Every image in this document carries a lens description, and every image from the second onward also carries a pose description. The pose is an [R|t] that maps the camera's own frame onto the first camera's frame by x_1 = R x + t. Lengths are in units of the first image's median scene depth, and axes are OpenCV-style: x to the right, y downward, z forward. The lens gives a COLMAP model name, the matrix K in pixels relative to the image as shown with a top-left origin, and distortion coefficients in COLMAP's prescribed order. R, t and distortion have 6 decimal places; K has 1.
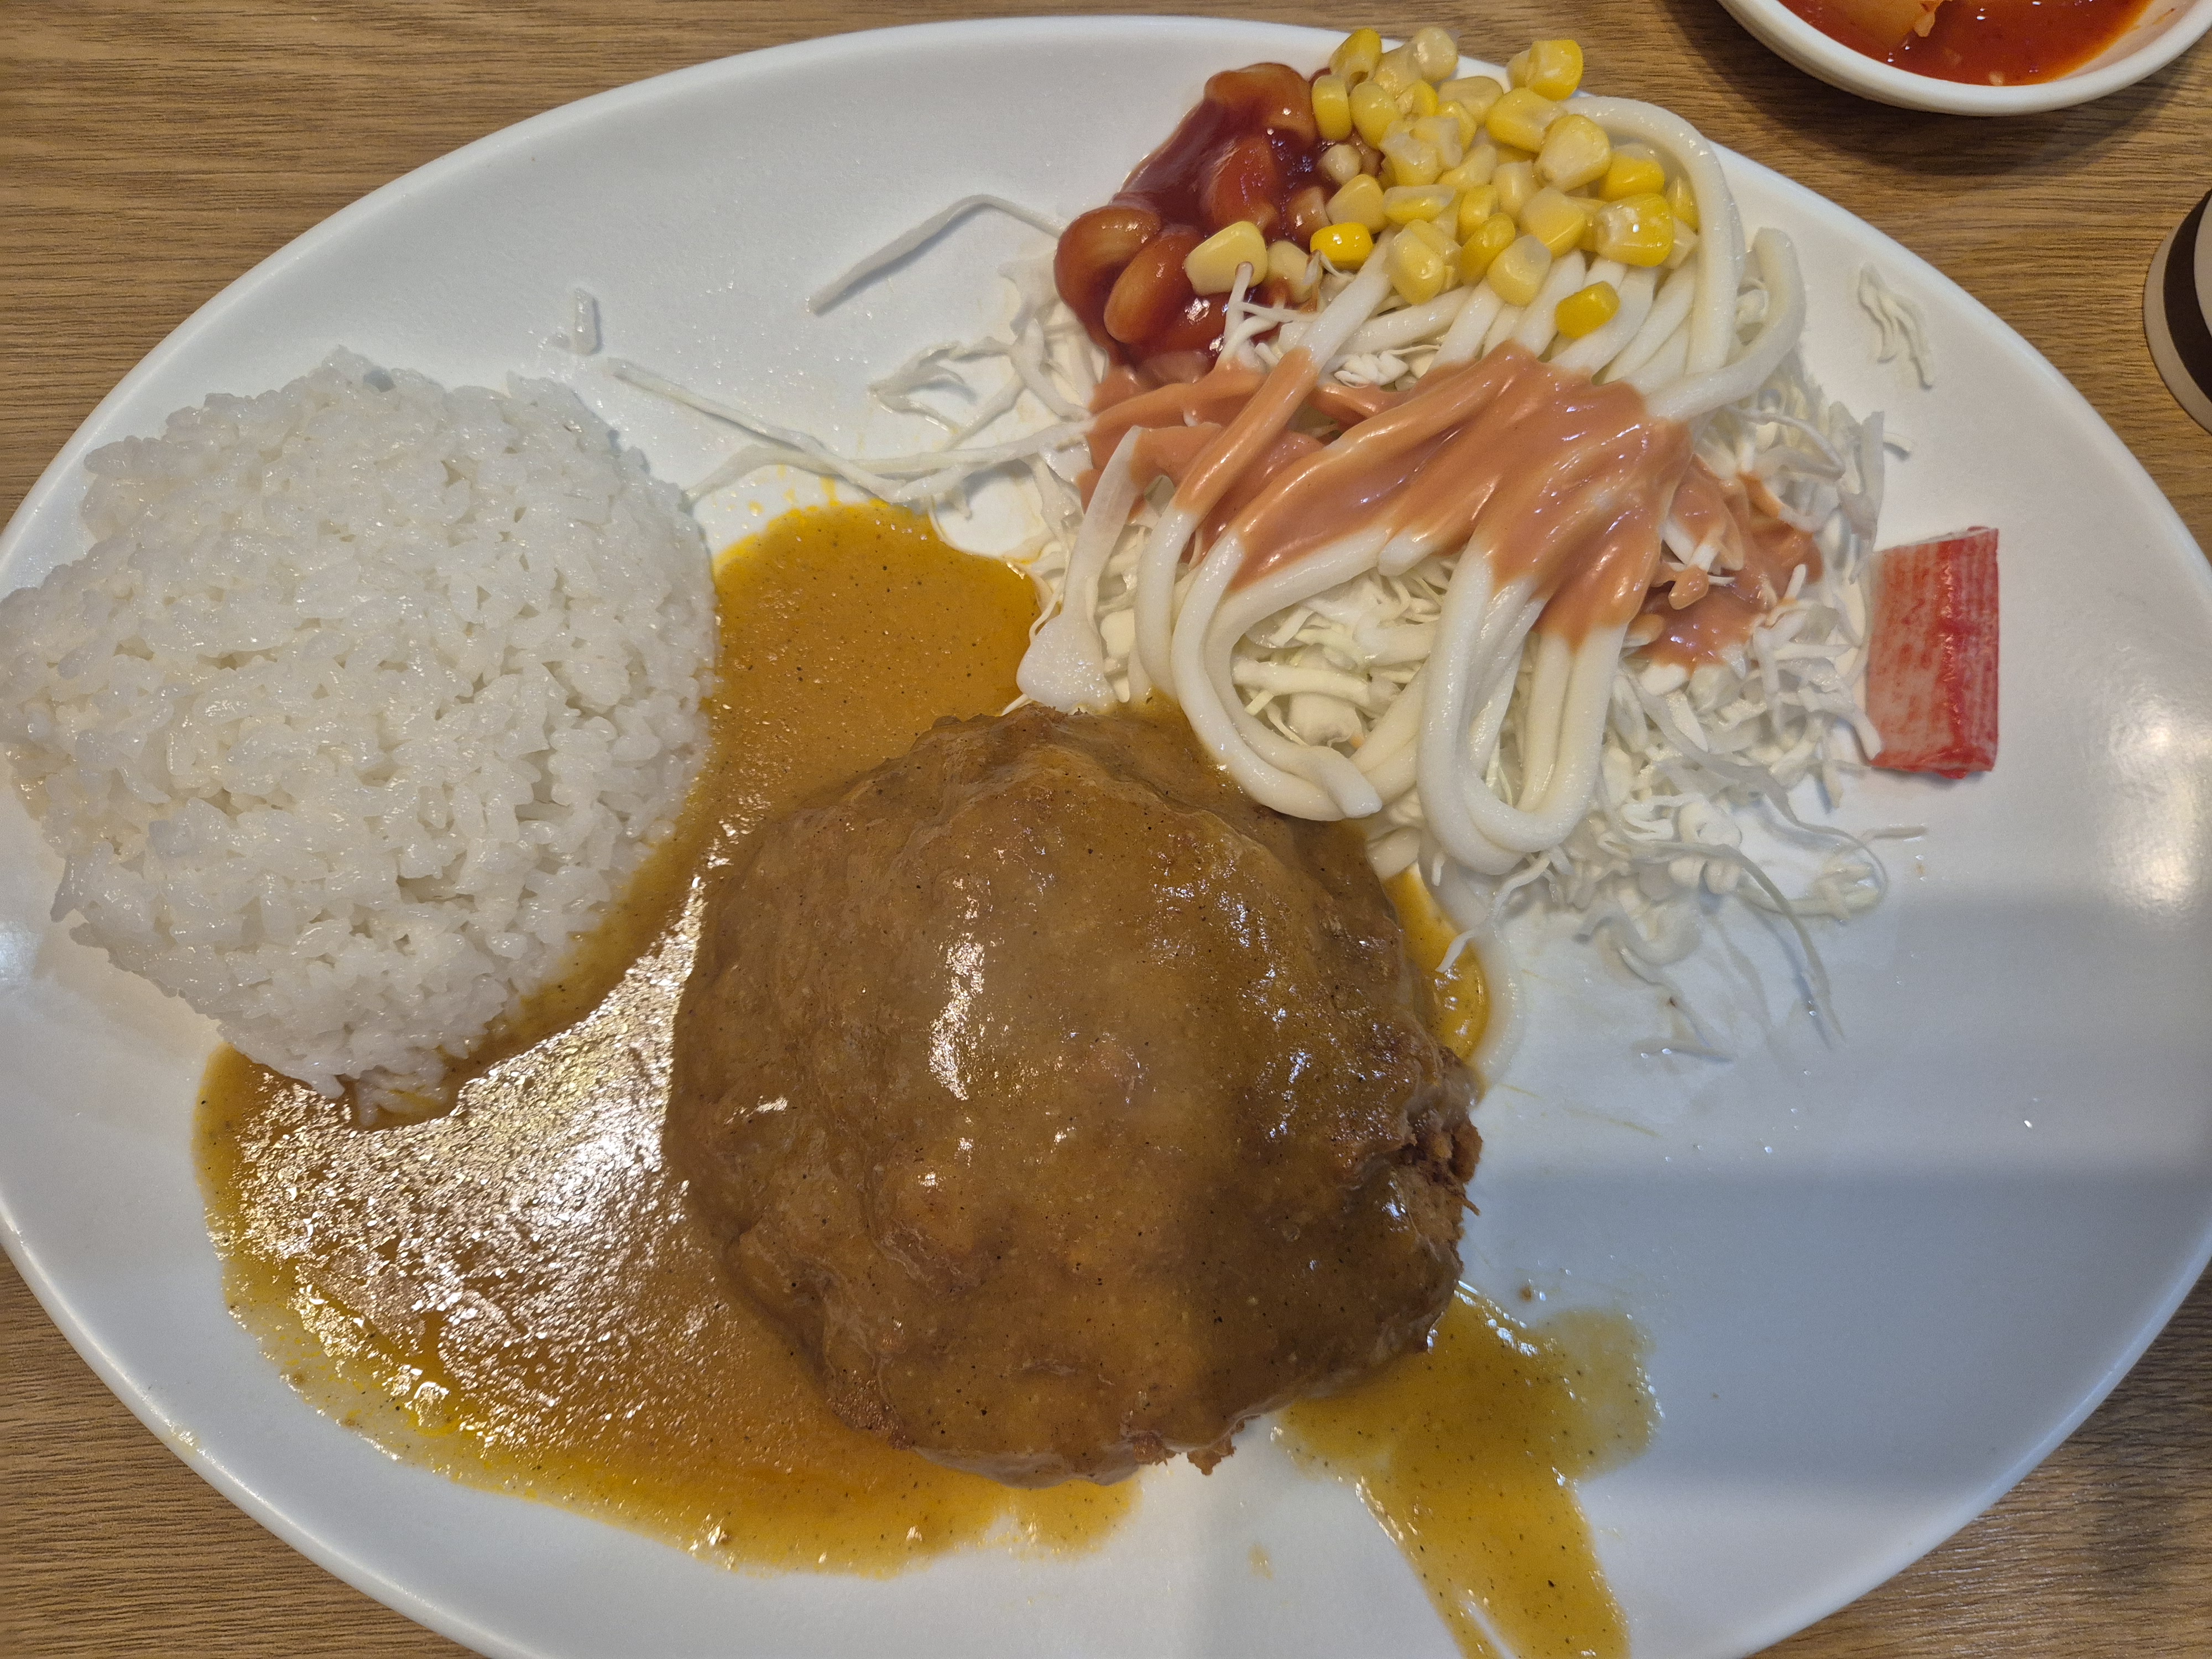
lens RADIAL K [[1504.3, 0, 1140.5], [0, 1504.3, 829.8], [0, 0, 1]] dist [0.035159, -0.045841]
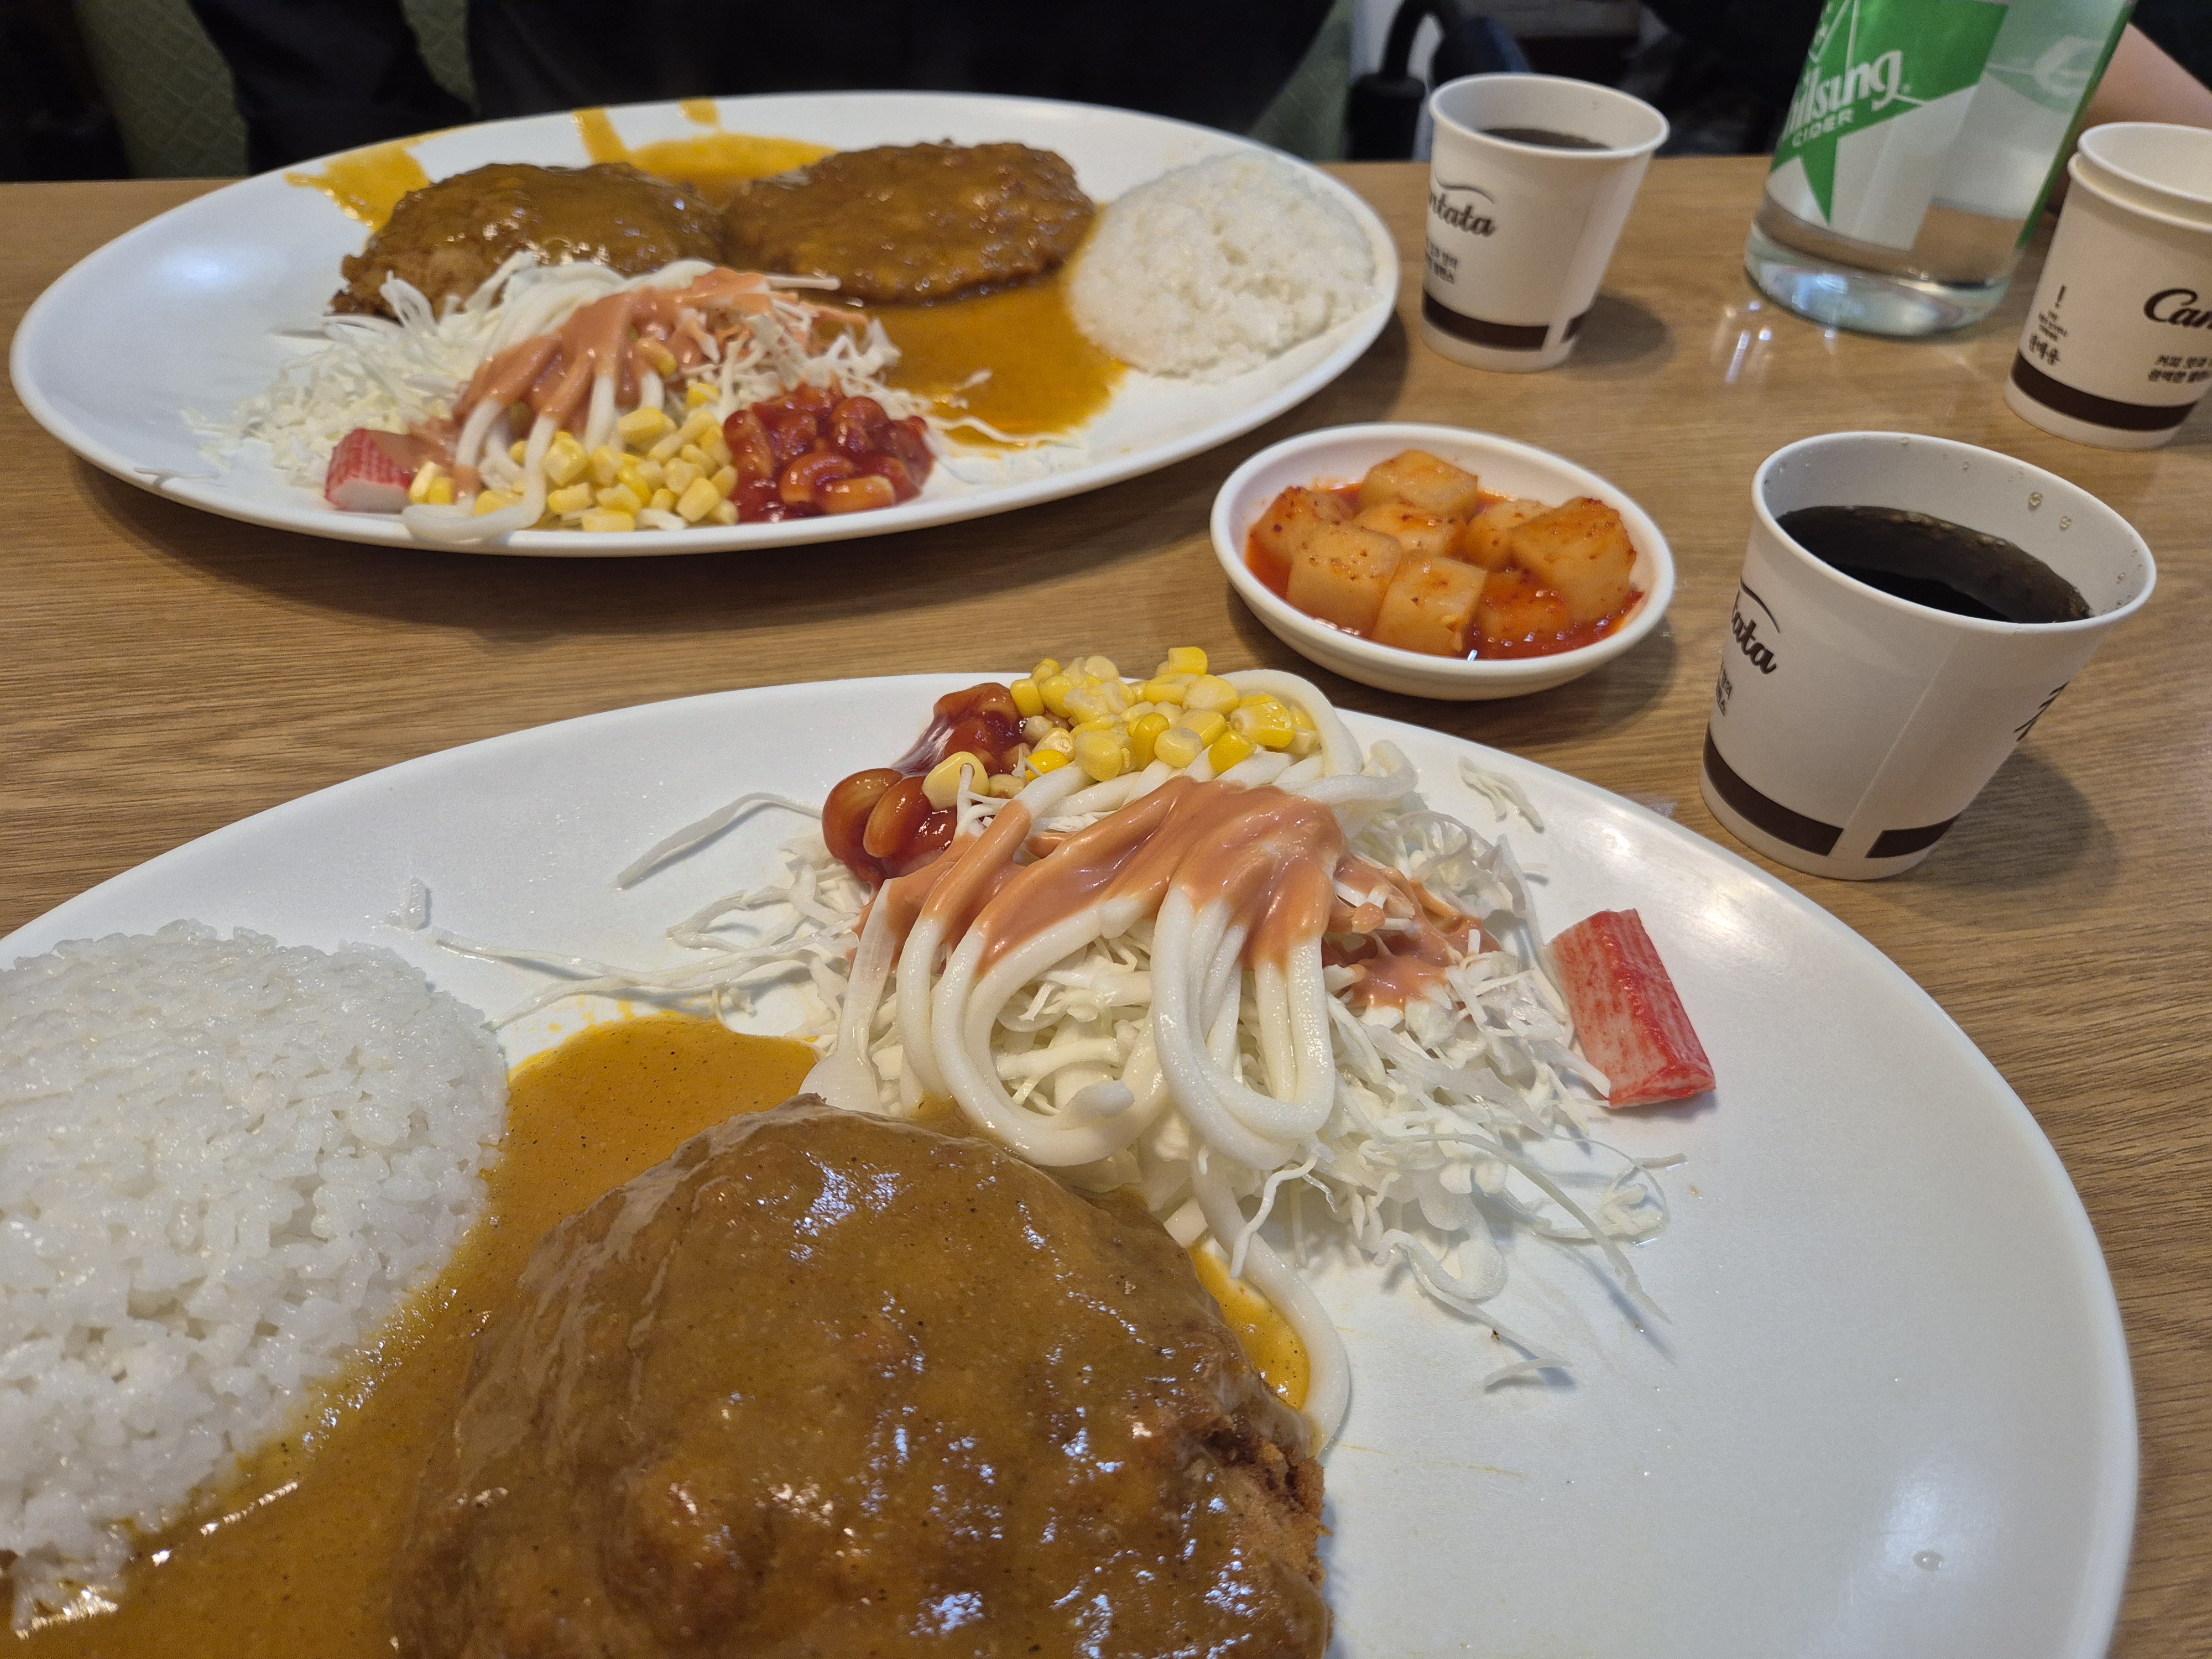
lens RADIAL K [[1504.3, 0, 1140.5], [0, 1504.3, 829.8], [0, 0, 1]] dist [0.035159, -0.045841]
pose [[0.986188, -0.122273, 0.111729, 0.063966], [0.165493, 0.755144, -0.634326, 0.470585], [-0.006810, 0.644055, 0.764949, 0.063131]]
